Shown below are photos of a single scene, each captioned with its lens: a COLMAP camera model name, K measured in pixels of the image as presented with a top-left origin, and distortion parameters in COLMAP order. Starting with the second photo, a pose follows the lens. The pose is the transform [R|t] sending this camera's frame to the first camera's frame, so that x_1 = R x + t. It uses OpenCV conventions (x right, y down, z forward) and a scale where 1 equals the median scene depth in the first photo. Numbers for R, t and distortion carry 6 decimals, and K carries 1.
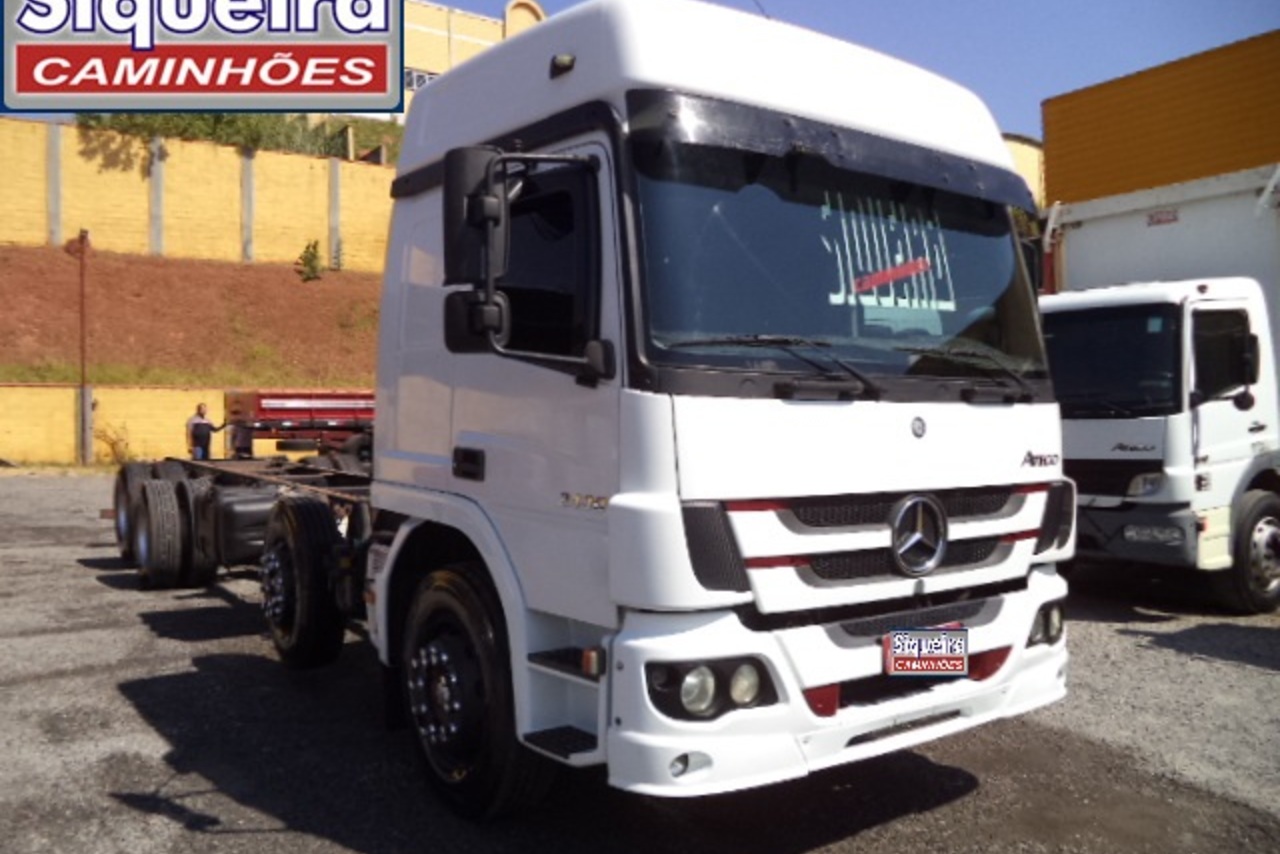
lens RADIAL K [[1049.7, 0, 644.6], [0, 1049.7, 414.6], [0, 0, 1]] dist [-0.025318, -0.009388]
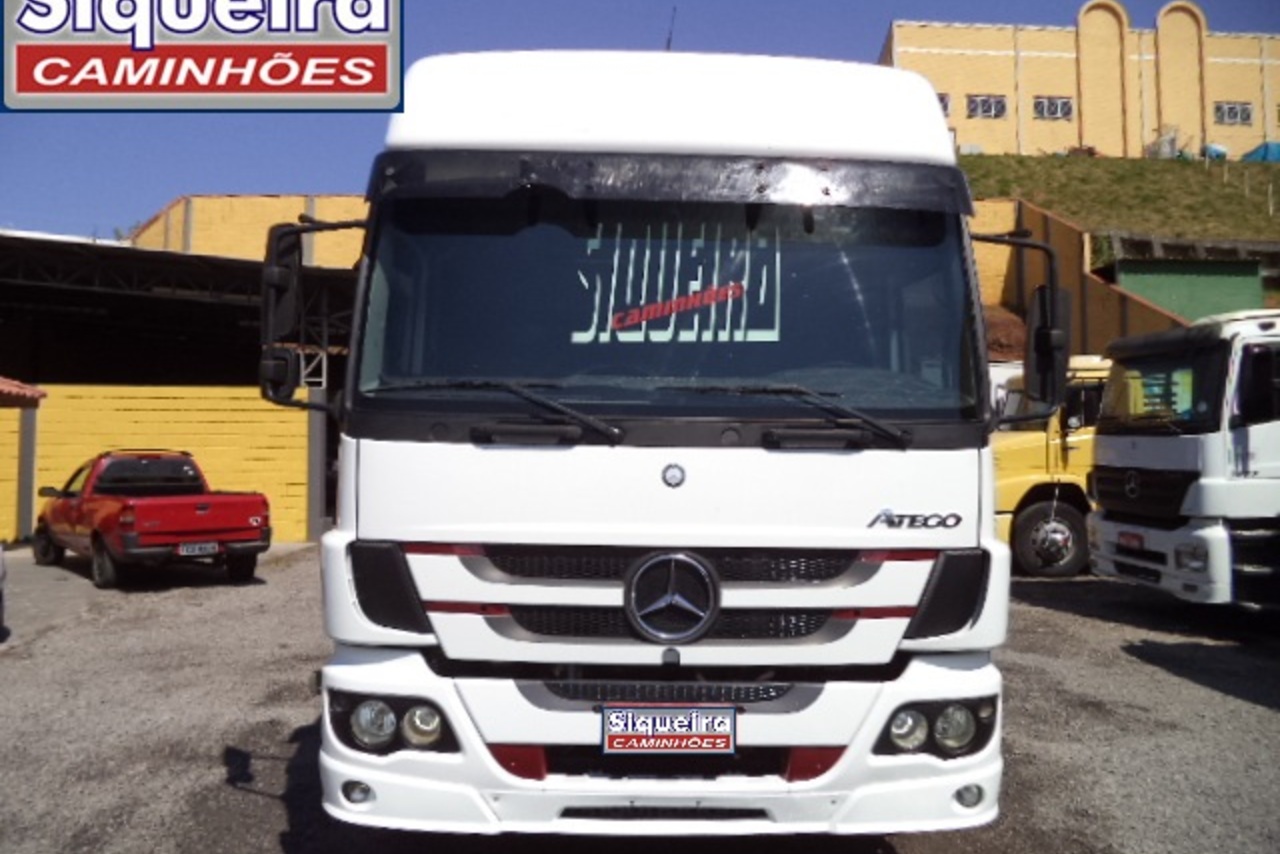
lens RADIAL K [[1049.7, 0, 644.6], [0, 1049.7, 414.6], [0, 0, 1]] dist [-0.025318, -0.009388]
pose [[0.823079, -0.005336, -0.567902, 0.768984], [-0.011648, 0.999587, -0.026274, -0.016553], [0.567808, 0.028240, 0.822677, 0.259390]]
